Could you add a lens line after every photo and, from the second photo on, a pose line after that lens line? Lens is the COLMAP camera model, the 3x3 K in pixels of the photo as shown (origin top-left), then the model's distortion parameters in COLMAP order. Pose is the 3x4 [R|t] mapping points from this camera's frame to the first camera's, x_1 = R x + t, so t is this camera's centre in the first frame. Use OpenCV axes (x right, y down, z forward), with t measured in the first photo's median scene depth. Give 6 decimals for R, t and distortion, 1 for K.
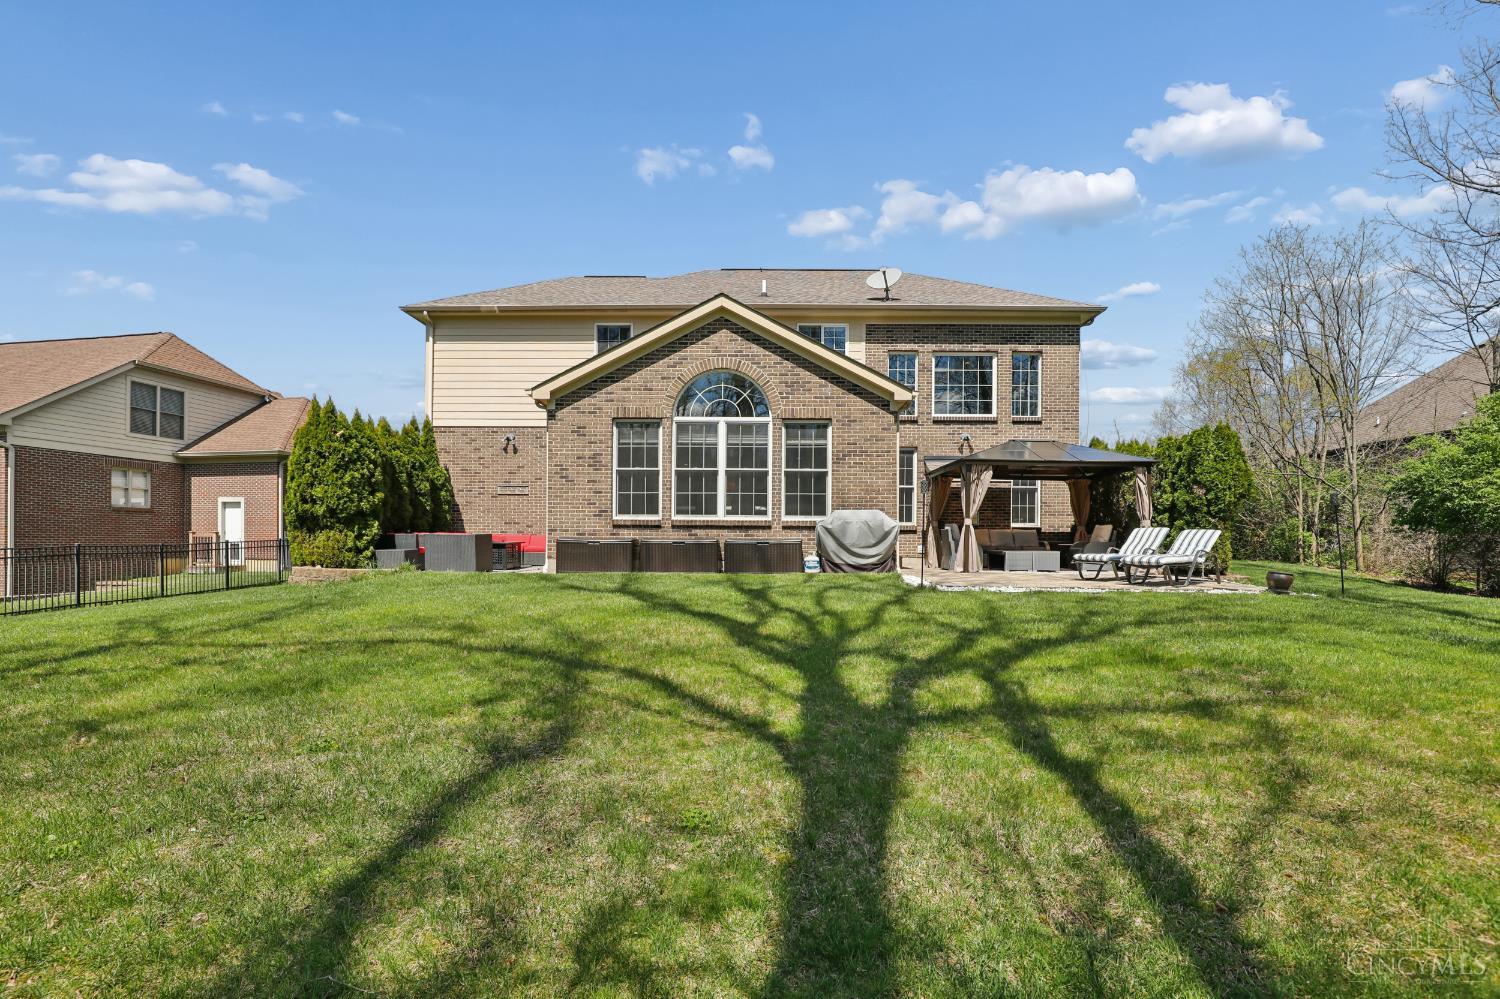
lens RADIAL K [[689.8, 0, 738.8], [0, 689.8, 524.3], [0, 0, 1]] dist [-0.026974, 0.000176]
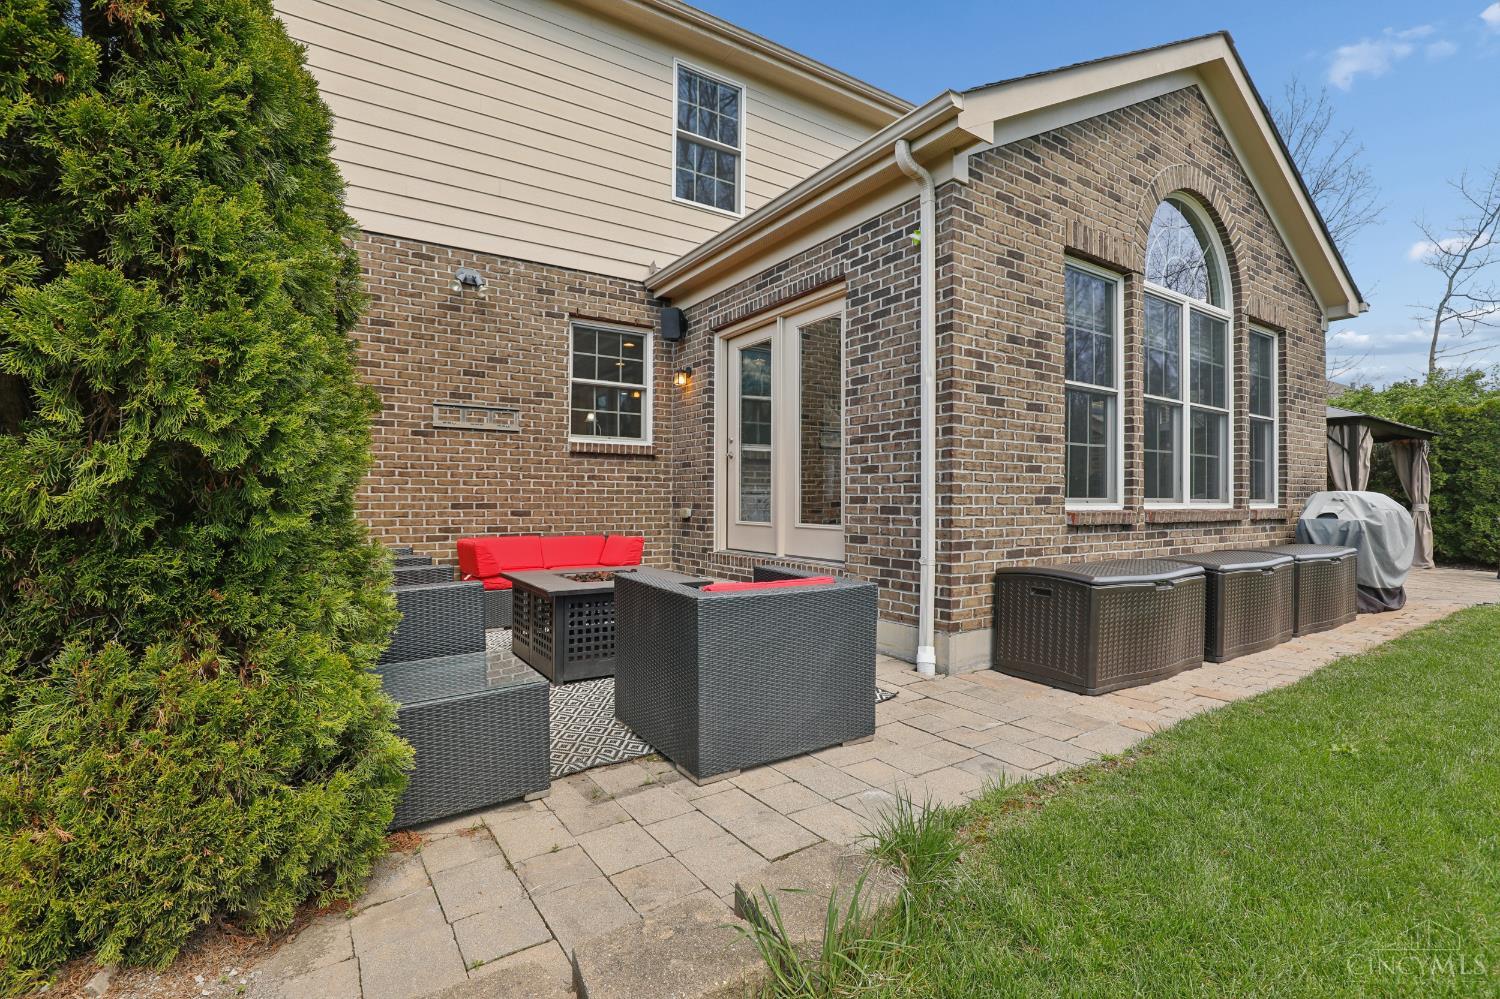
lens RADIAL K [[685.8, 0, 751.3], [0, 685.8, 492.4], [0, 0, 1]] dist [-0.033284, 0.005723]
pose [[0.818097, 0.002086, 0.575076, -0.544102], [-0.008030, 0.999937, 0.007797, -0.019263], [-0.575024, -0.010996, 0.818063, 0.789877]]
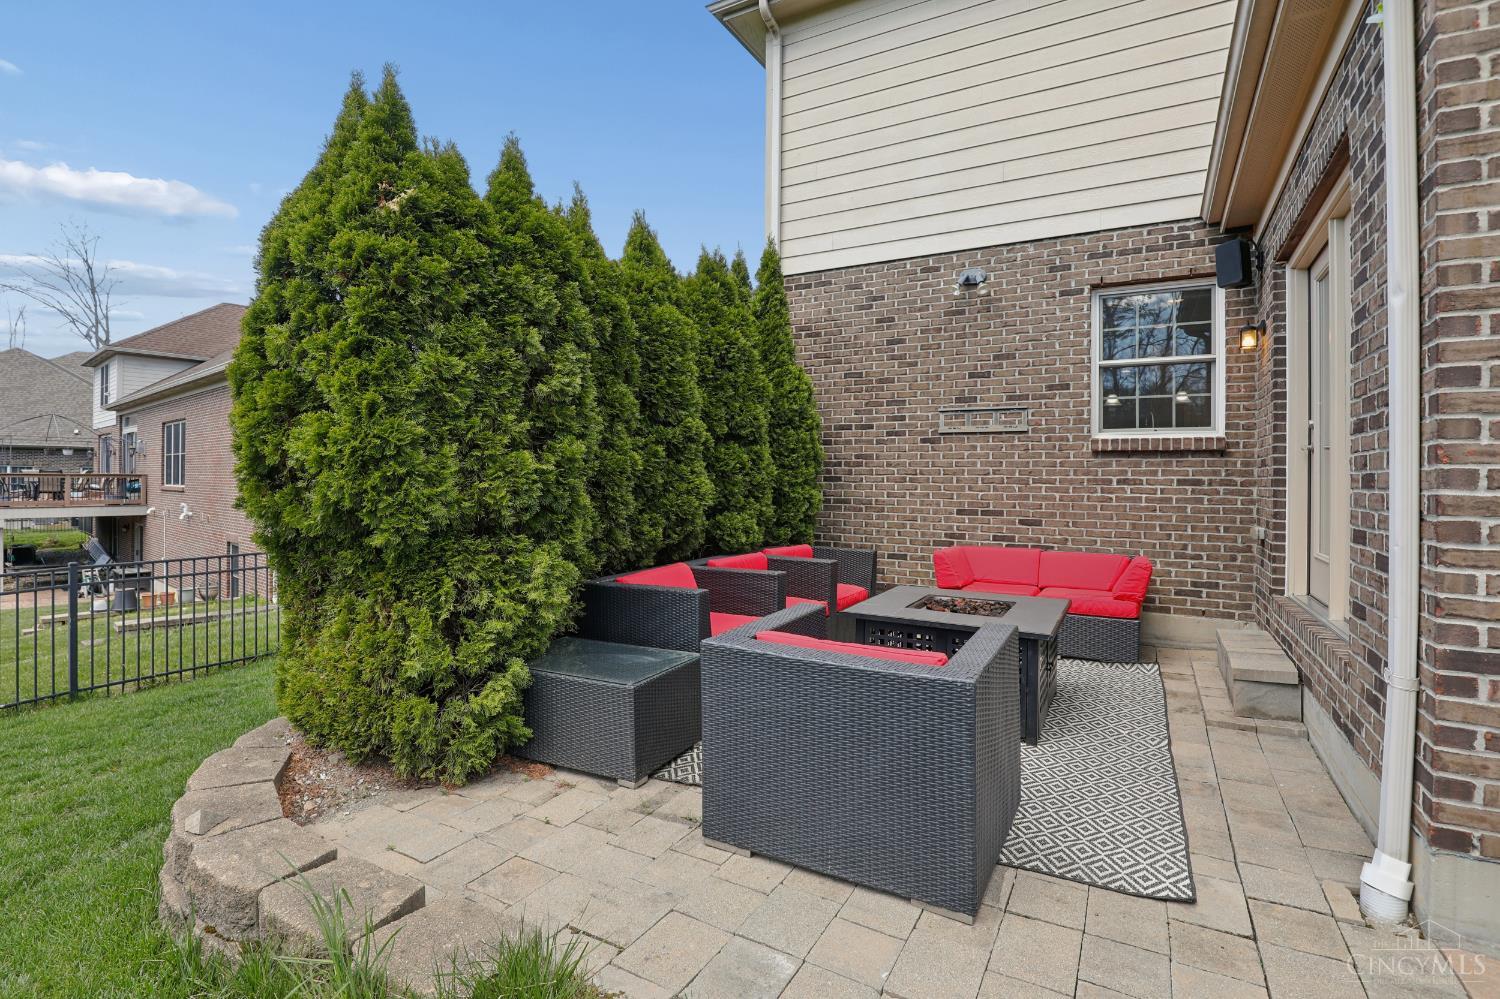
lens RADIAL K [[711.2, 0, 749.8], [0, 711.2, 467.7], [0, 0, 1]] dist [-0.029824, 0.001417]
pose [[0.880856, -0.003715, -0.473369, -0.337192], [0.002193, 0.999990, -0.003768, -0.033268], [0.473379, 0.002281, 0.880856, 0.798040]]
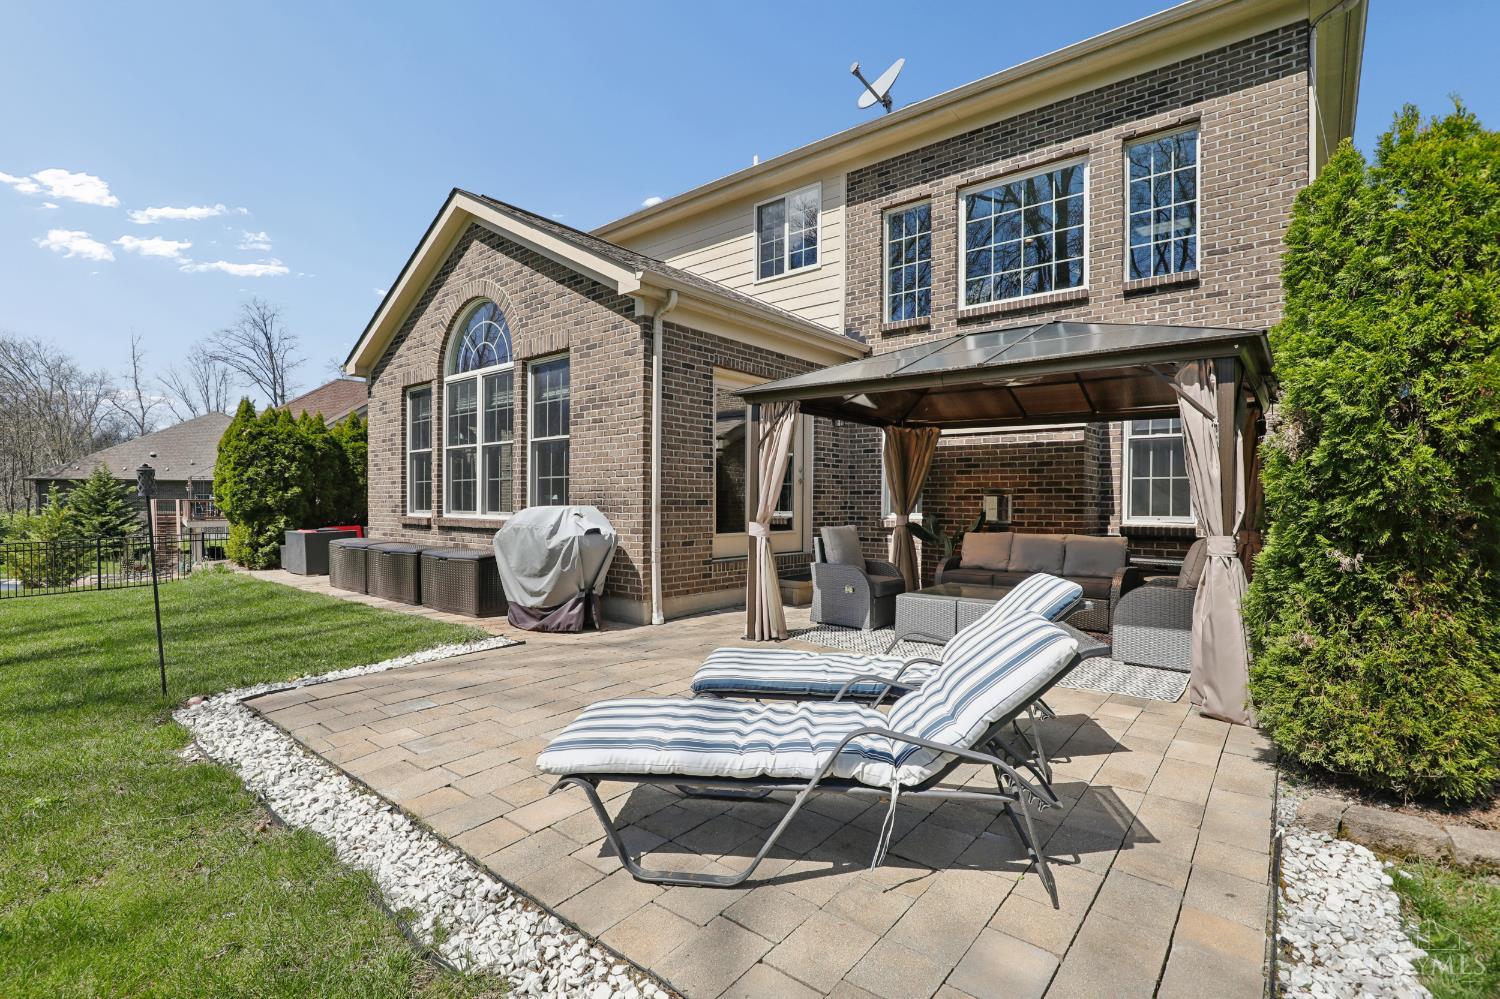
lens RADIAL K [[689.6, 0, 743.7], [0, 689.6, 494.4], [0, 0, 1]] dist [-0.029526, 0.001121]
pose [[0.790718, -0.011284, -0.612076, 0.599418], [0.015398, 0.999880, 0.001459, -0.027593], [0.611987, -0.010579, 0.790797, 0.620779]]
